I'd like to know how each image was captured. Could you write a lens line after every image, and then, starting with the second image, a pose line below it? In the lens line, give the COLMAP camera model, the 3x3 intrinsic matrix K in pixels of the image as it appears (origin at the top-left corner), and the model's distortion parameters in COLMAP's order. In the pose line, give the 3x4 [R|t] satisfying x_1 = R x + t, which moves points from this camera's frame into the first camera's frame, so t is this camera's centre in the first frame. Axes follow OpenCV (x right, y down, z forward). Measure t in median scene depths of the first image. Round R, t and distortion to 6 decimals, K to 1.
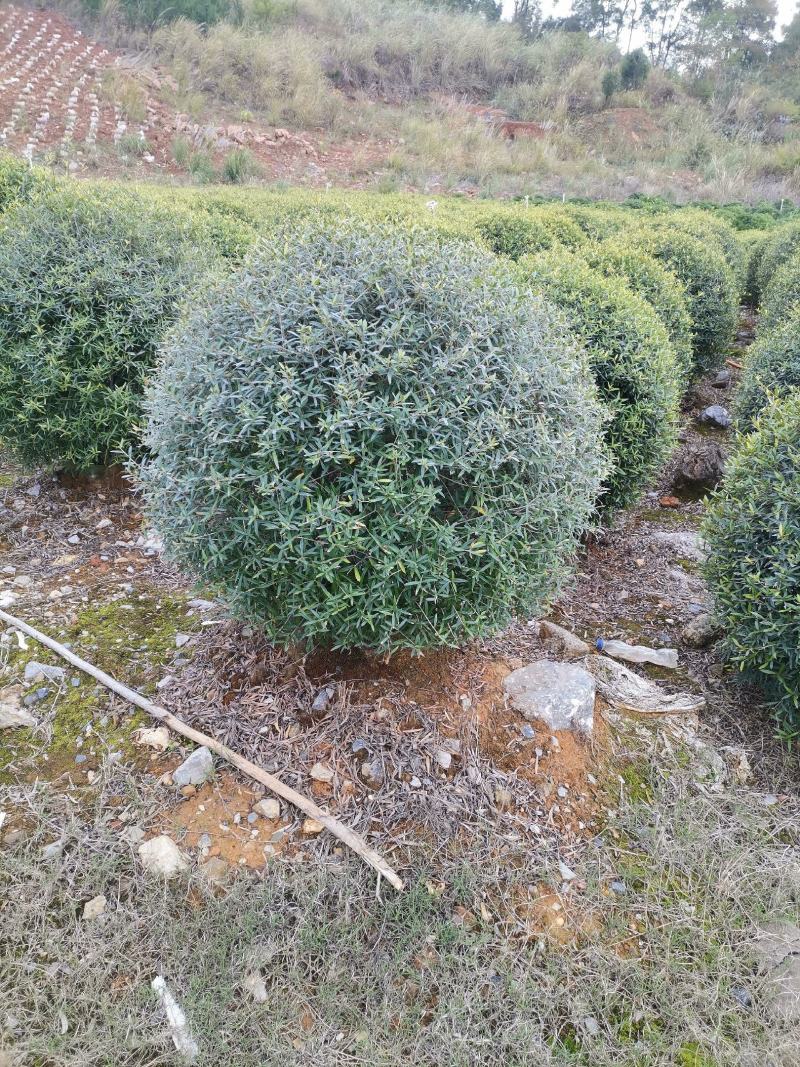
lens RADIAL K [[786.9, 0, 403.3], [0, 786.9, 530.1], [0, 0, 1]] dist [0.047847, -0.020253]
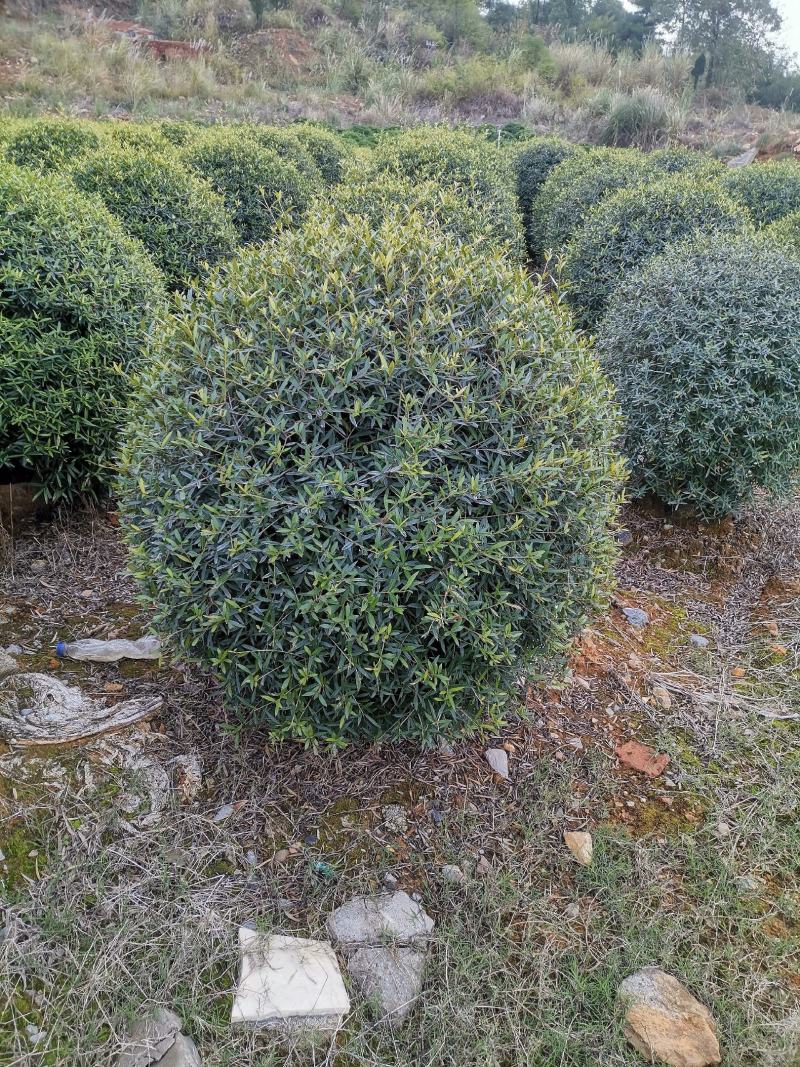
lens RADIAL K [[786.9, 0, 403.3], [0, 786.9, 530.1], [0, 0, 1]] dist [0.047847, -0.020253]
pose [[0.934491, -0.180002, 0.307126, 0.012985], [0.157434, 0.982758, 0.096958, 0.000193], [-0.319283, -0.042254, 0.946717, 0.005638]]
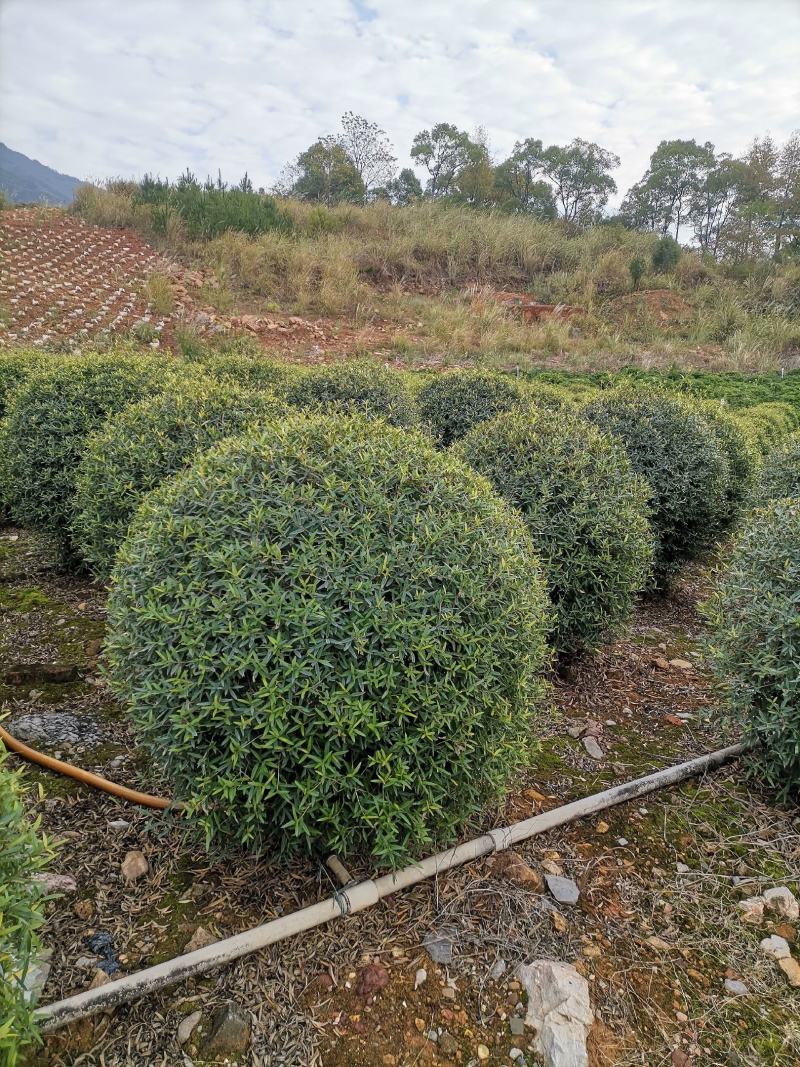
lens RADIAL K [[786.9, 0, 403.3], [0, 786.9, 530.1], [0, 0, 1]] dist [0.047847, -0.020253]
pose [[0.992544, 0.004964, -0.121790, 0.099104], [-0.030210, 0.978014, -0.206340, -0.022410], [0.118088, 0.208480, 0.970871, 0.068230]]
